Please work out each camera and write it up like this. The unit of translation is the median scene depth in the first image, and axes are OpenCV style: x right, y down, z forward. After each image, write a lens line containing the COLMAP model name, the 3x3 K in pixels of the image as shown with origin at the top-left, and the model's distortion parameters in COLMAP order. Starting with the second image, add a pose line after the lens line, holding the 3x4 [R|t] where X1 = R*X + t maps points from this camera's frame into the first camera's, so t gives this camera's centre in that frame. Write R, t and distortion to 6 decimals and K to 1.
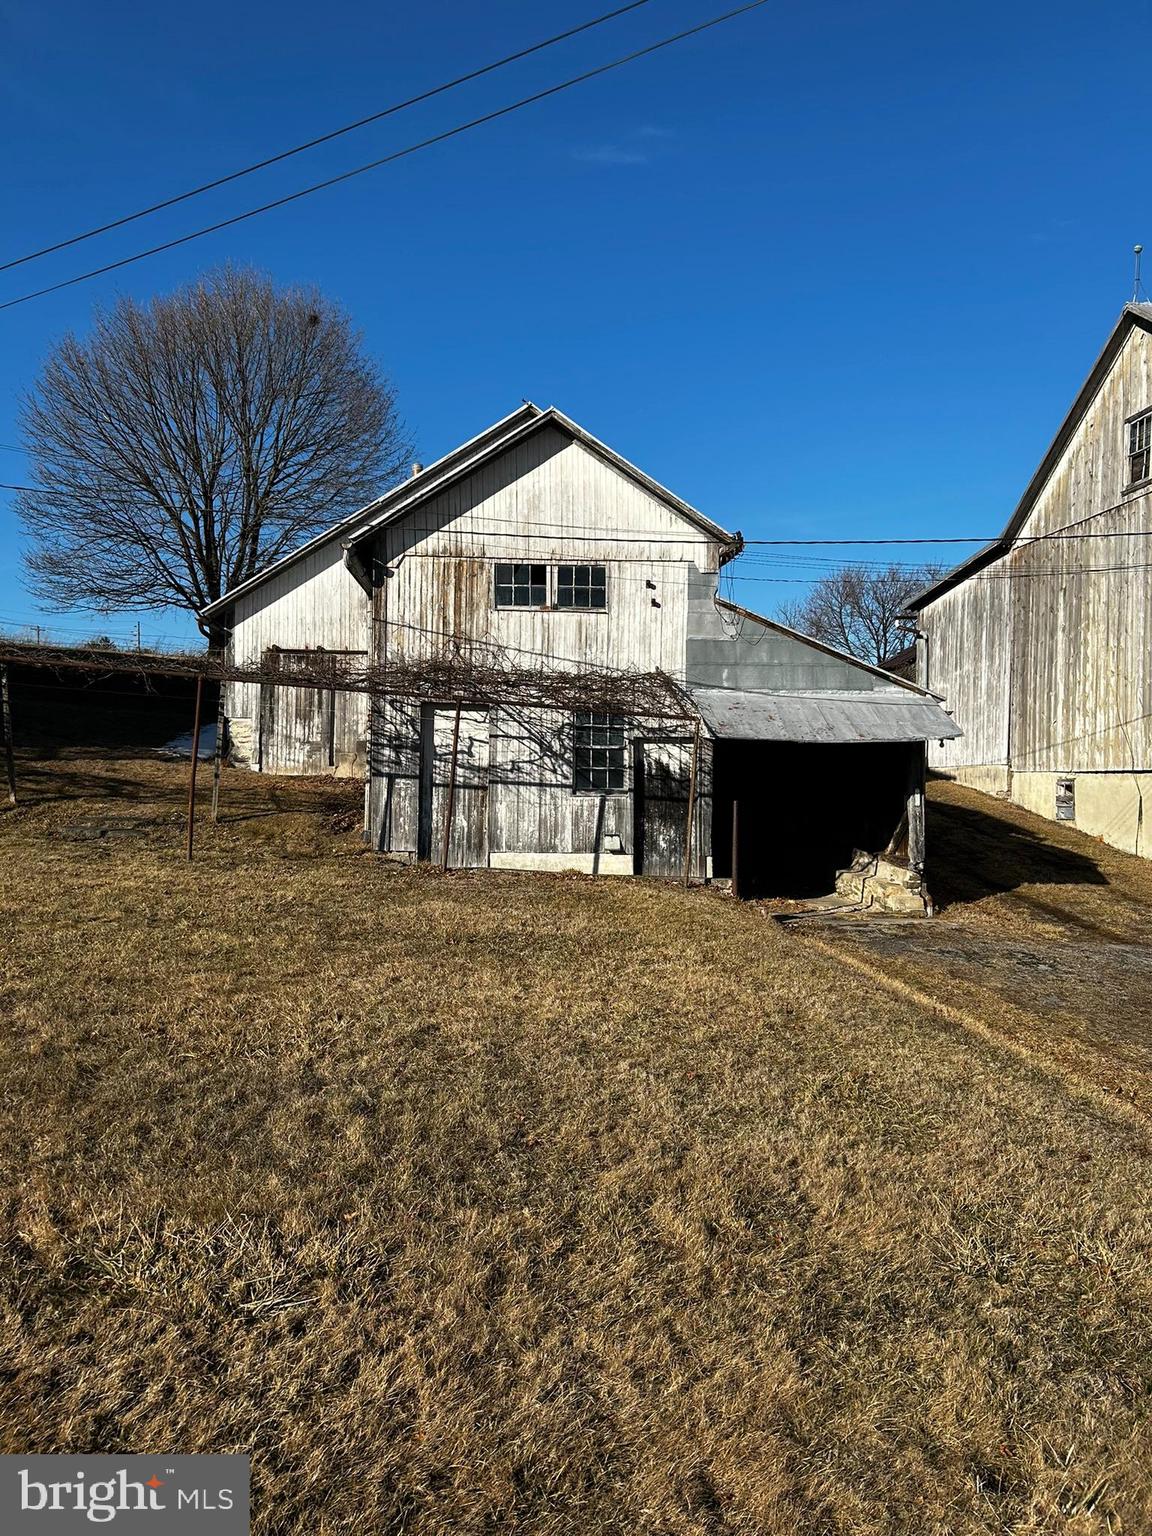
lens RADIAL K [[1156.9, 0, 573.6], [0, 1156.9, 762.6], [0, 0, 1]] dist [0.084937, -0.112687]
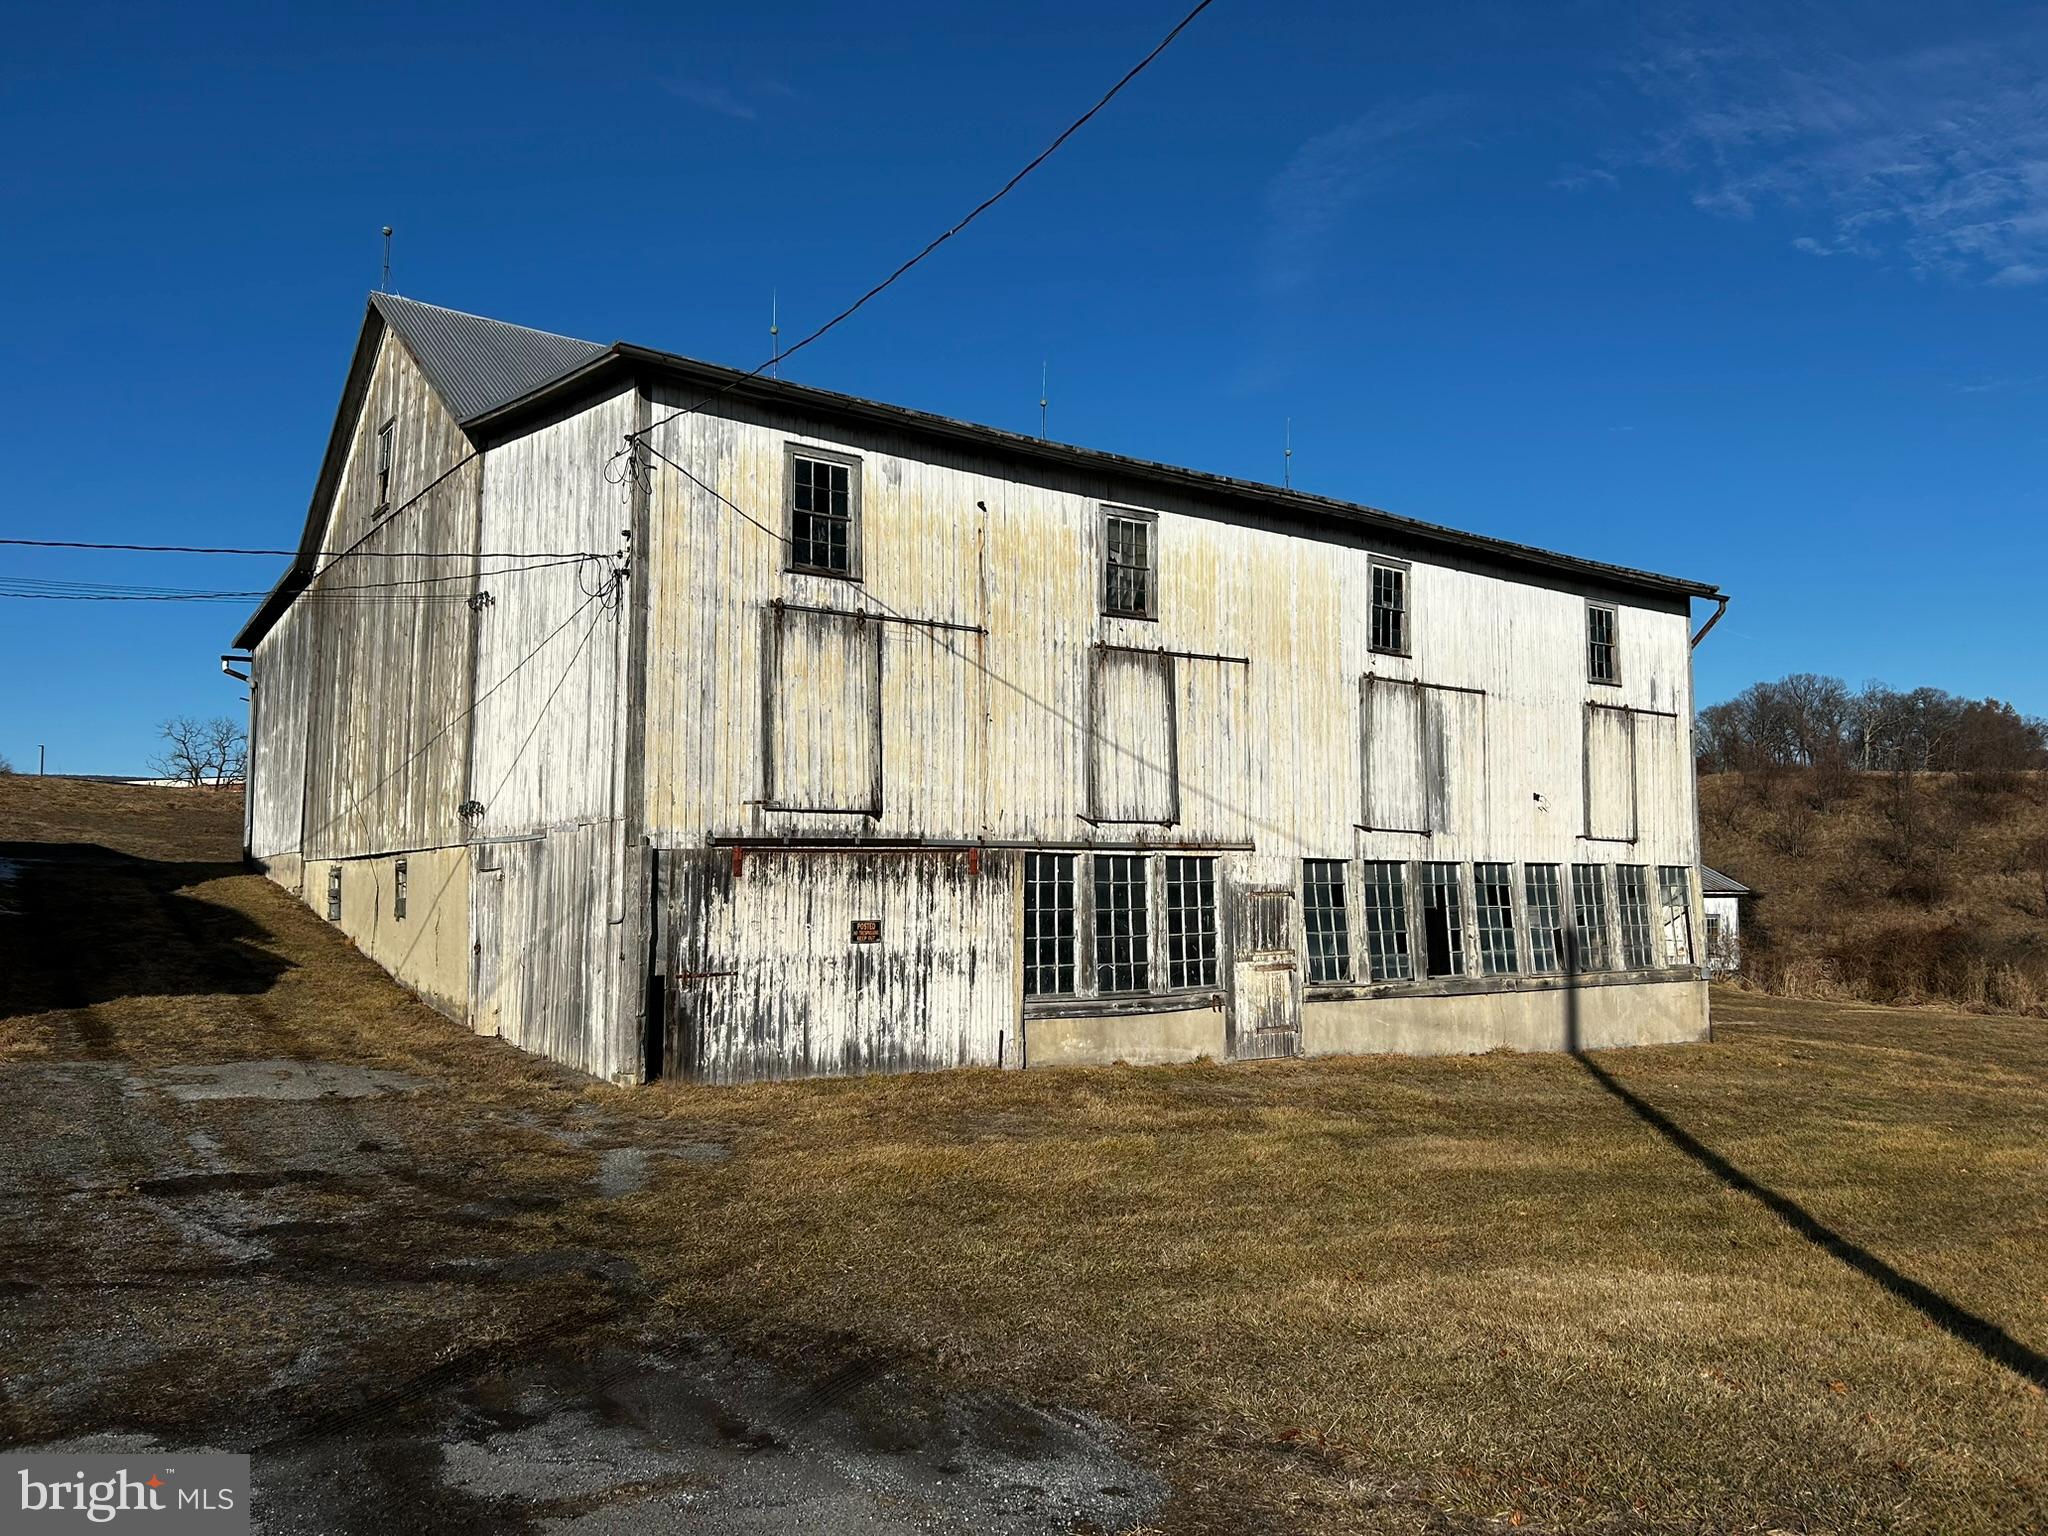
lens RADIAL K [[1542.5, 0, 1034.6], [0, 1542.5, 780.5], [0, 0, 1]] dist [0.084937, -0.112687]
pose [[0.862777, 0.028958, 0.504755, 0.441077], [0.001630, 0.998194, -0.060054, 0.028352], [-0.505583, 0.052636, 0.861171, -0.225177]]
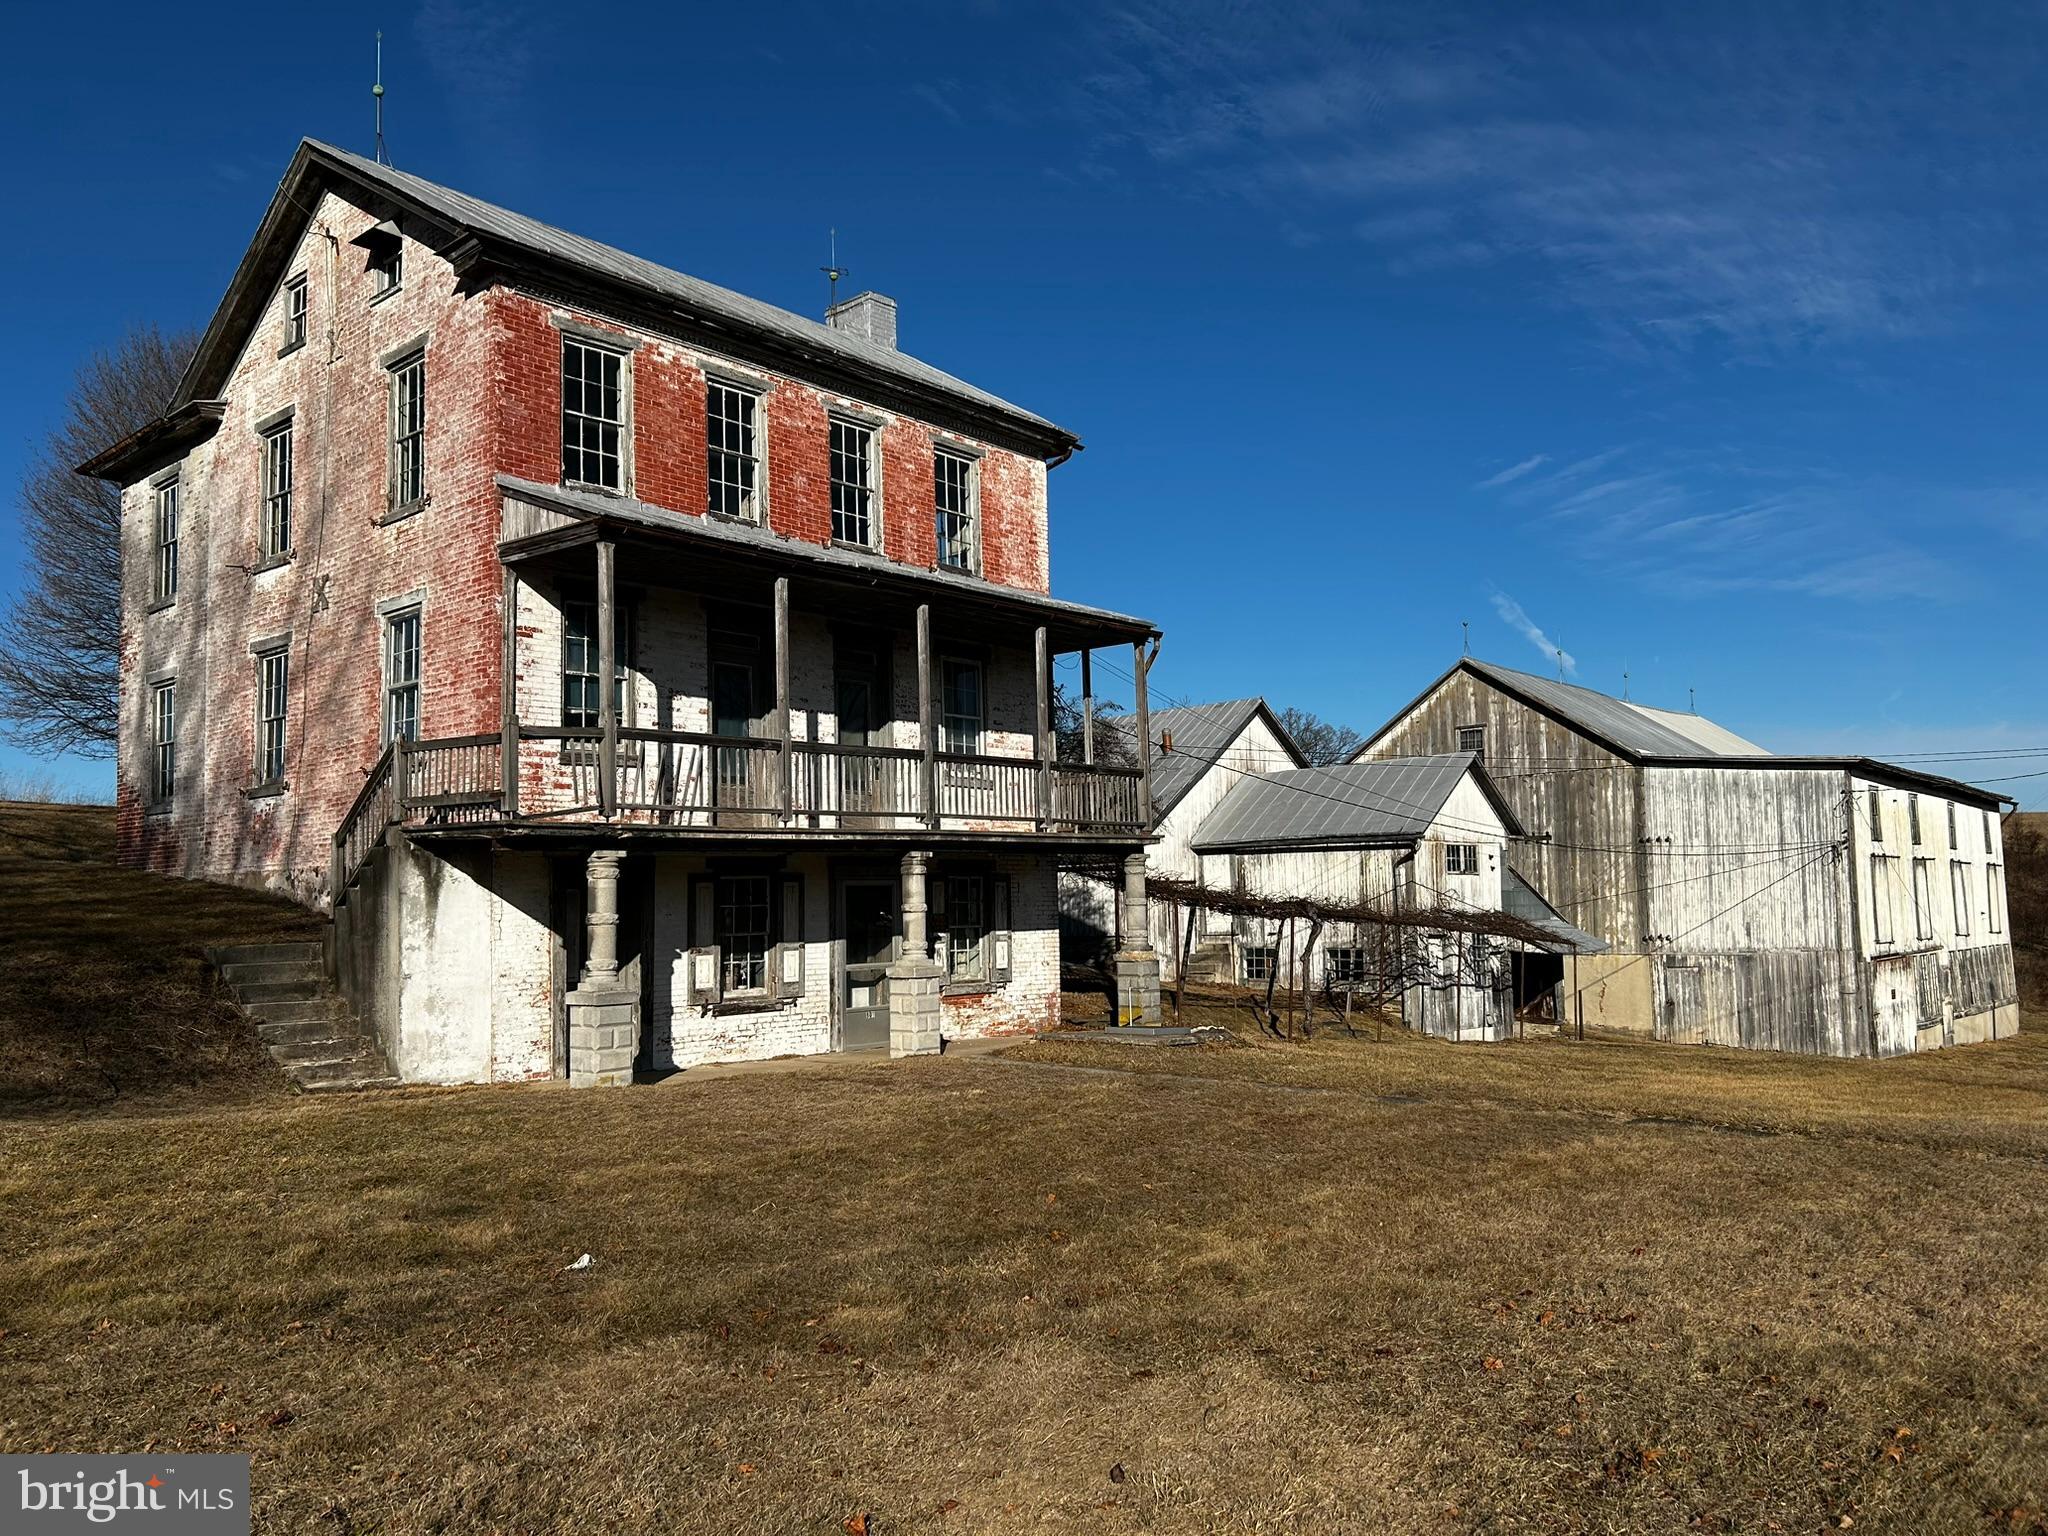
lens RADIAL K [[1542.5, 0, 1028.0], [0, 1542.5, 777.2], [0, 0, 1]] dist [0.084937, -0.112687]
pose [[0.734975, 0.041005, 0.676853, -1.839208], [0.013156, 0.997120, -0.074694, -0.108359], [-0.677967, 0.063803, 0.732319, -0.161211]]
